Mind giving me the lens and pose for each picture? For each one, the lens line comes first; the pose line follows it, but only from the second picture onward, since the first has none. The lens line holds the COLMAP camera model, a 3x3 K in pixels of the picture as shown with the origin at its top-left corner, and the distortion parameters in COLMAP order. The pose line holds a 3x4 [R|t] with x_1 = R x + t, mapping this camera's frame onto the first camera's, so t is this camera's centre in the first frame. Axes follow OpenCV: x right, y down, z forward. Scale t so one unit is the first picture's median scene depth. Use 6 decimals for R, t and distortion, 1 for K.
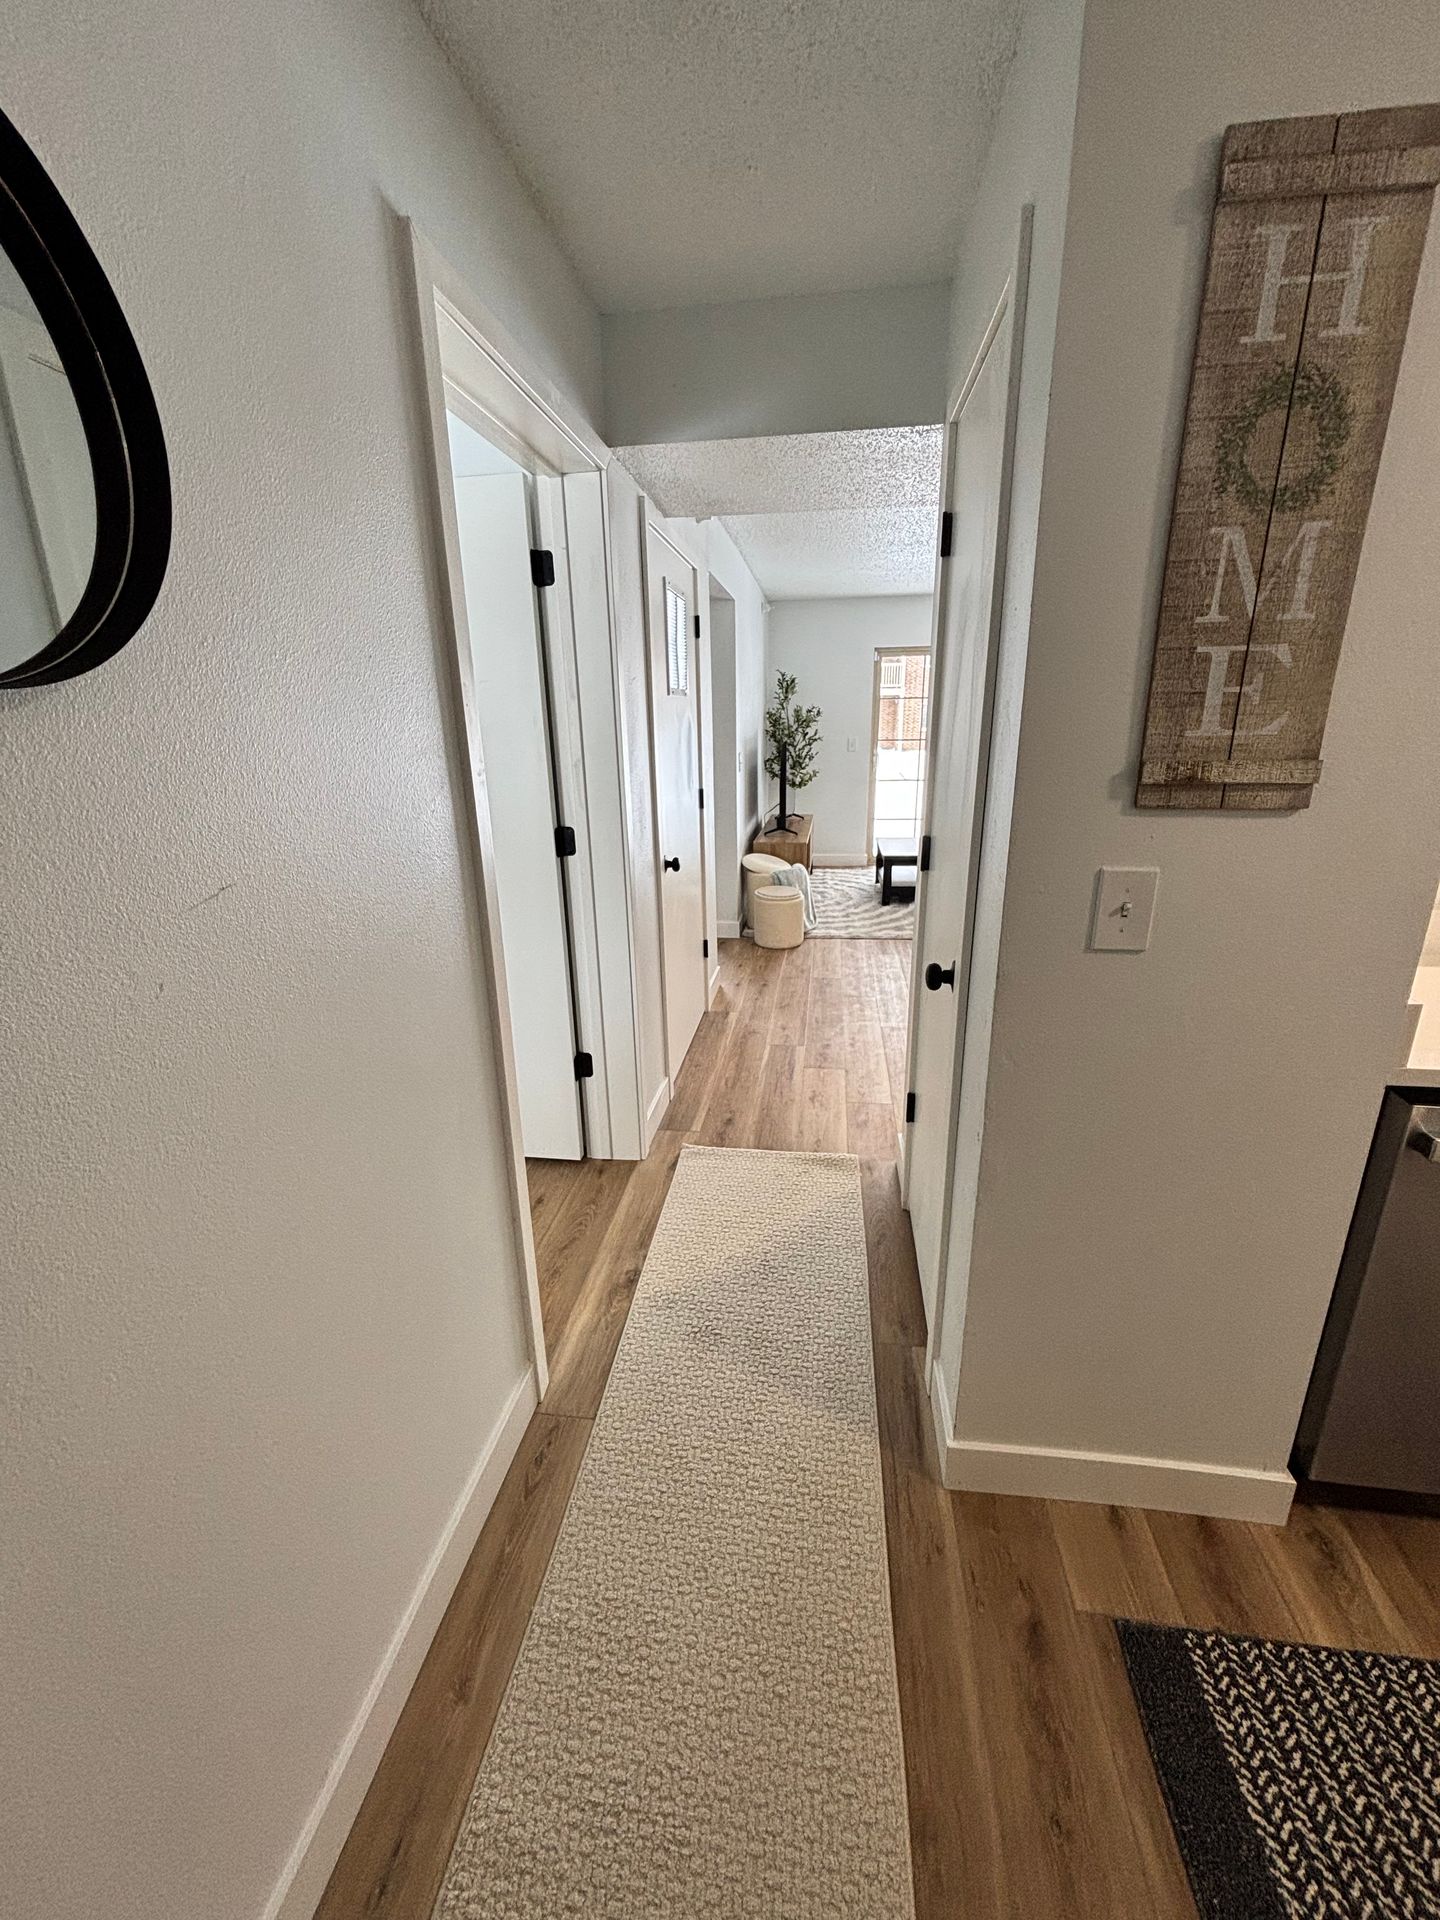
lens RADIAL K [[776.5, 0, 722.8], [0, 776.5, 965.2], [0, 0, 1]] dist [0.000595, -0.000462]
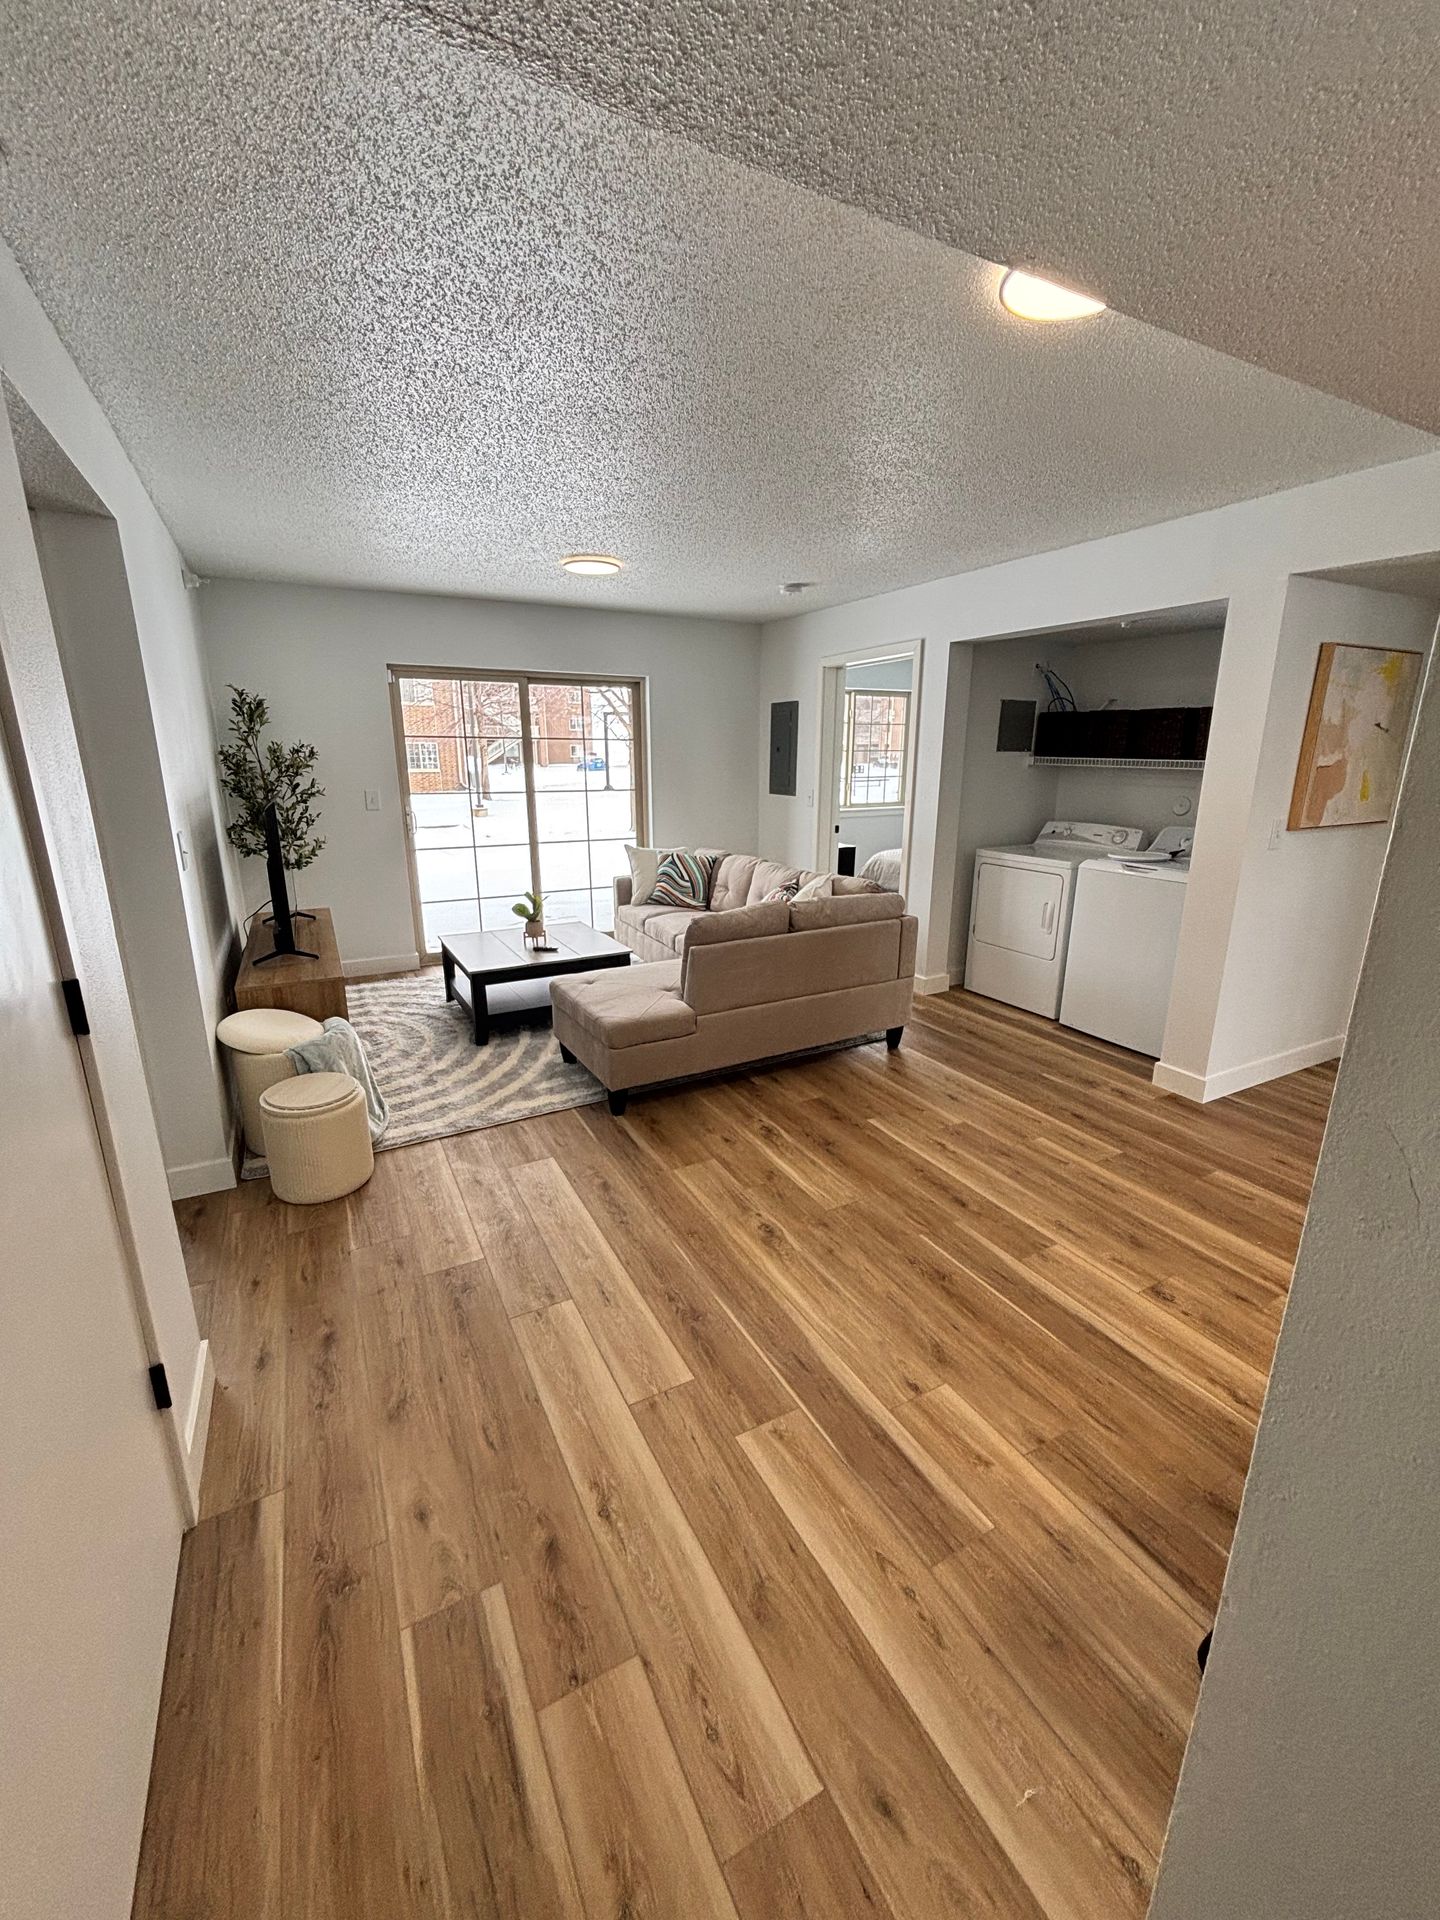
lens RADIAL K [[776.5, 0, 719.4], [0, 776.5, 957.7], [0, 0, 1]] dist [0.000595, -0.000462]
pose [[0.810771, -0.133692, 0.569892, 0.038512], [0.164493, 0.986375, -0.002625, -0.651503], [-0.561777, 0.095871, 0.821715, 1.912354]]
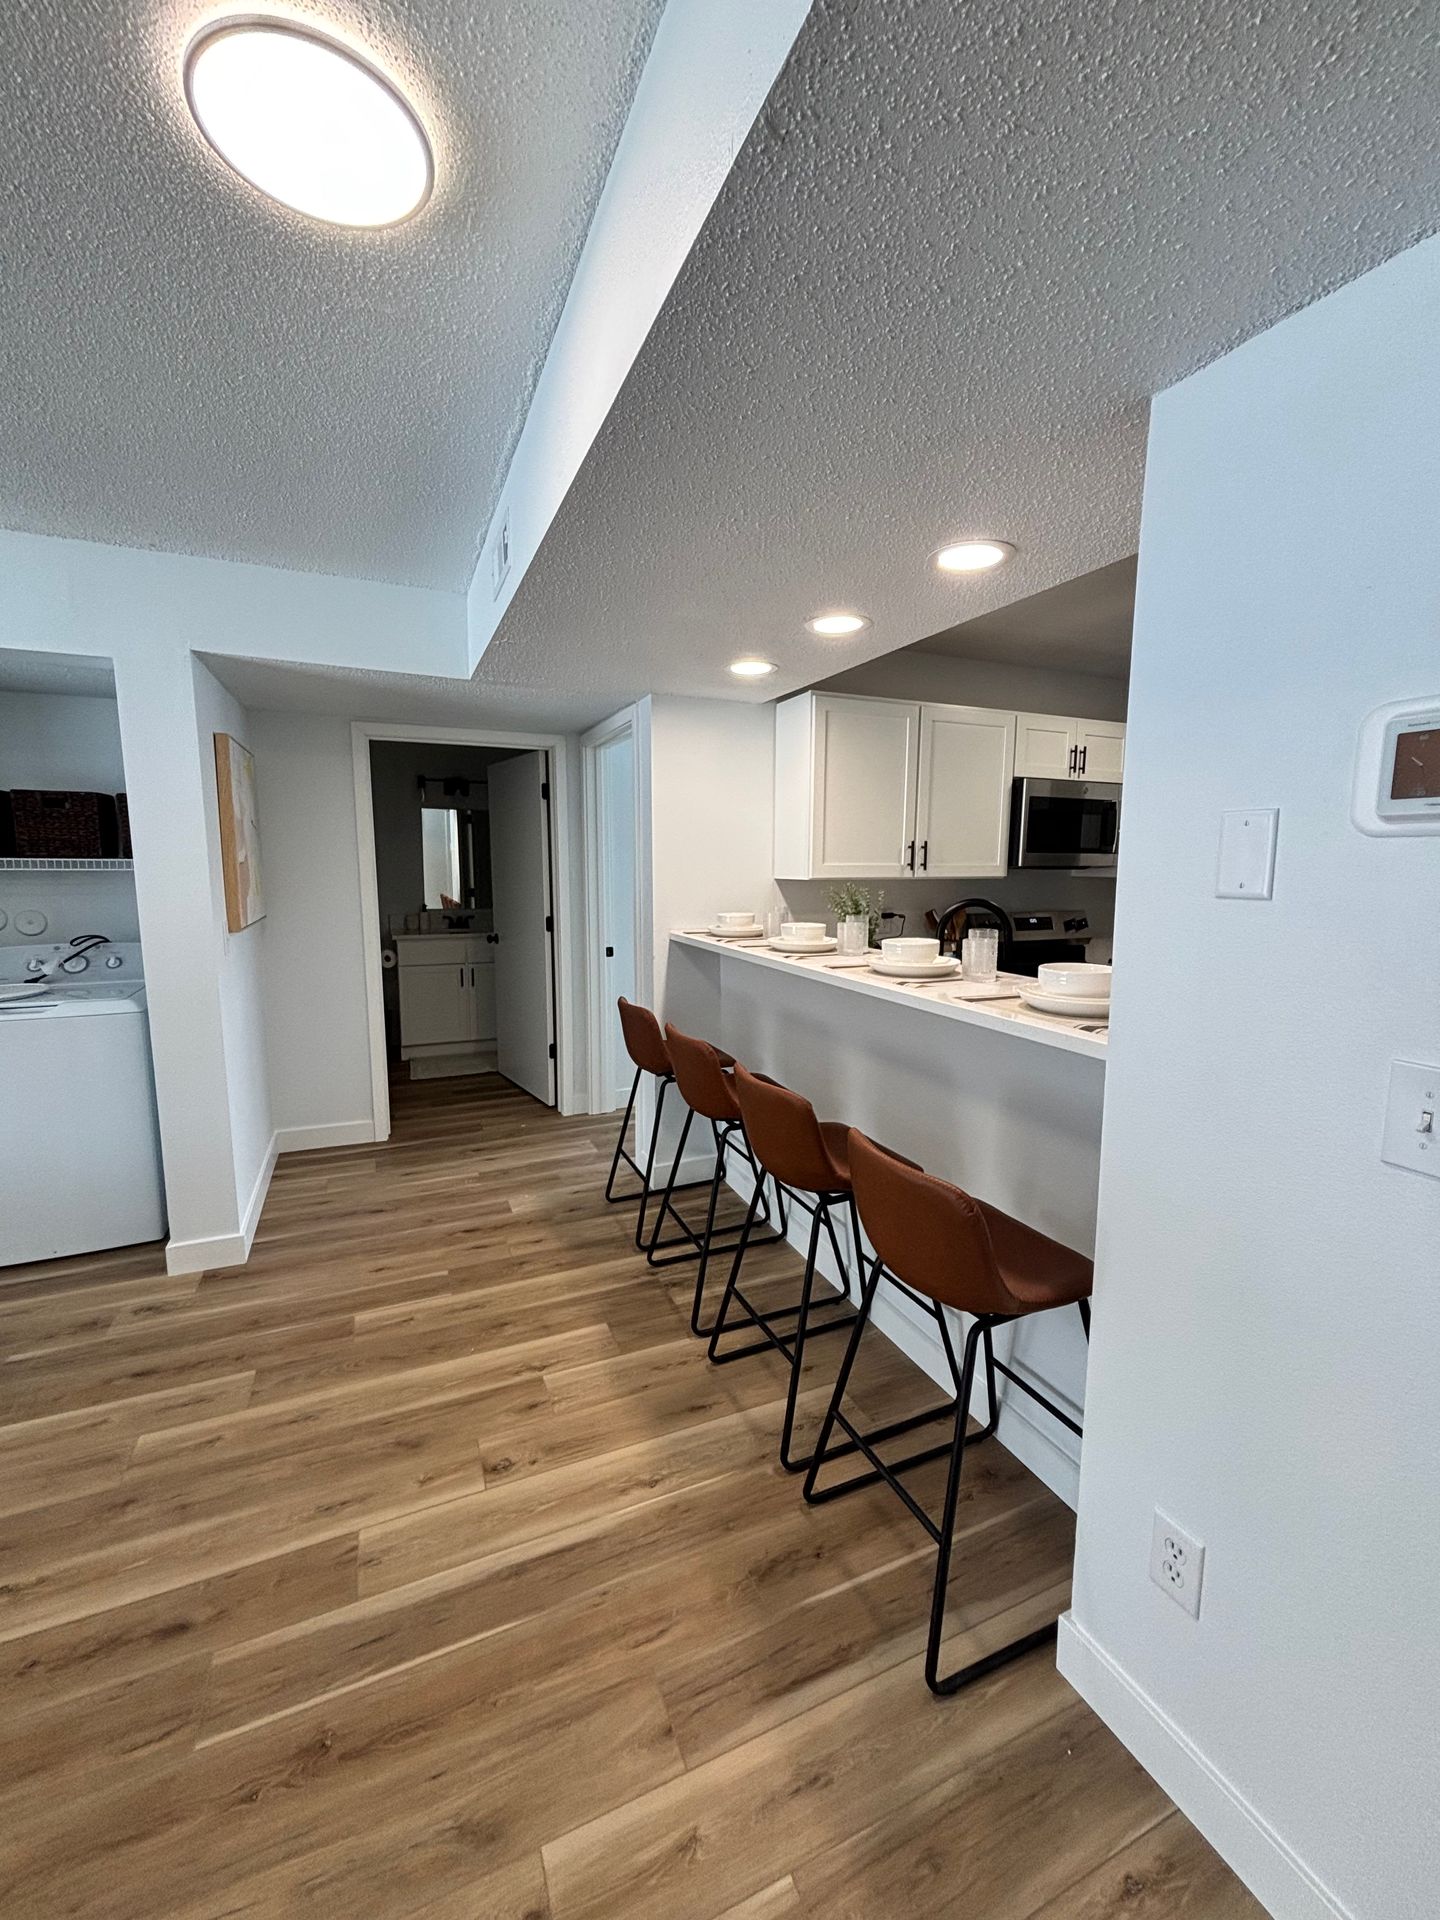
lens RADIAL K [[776.5, 0, 720.3], [0, 776.5, 953.3], [0, 0, 1]] dist [0.000595, -0.000462]
pose [[-0.524087, -0.091014, 0.846788, 0.386562], [0.263535, 0.928145, 0.262863, -0.973362], [-0.809866, 0.360921, -0.462443, 2.967851]]
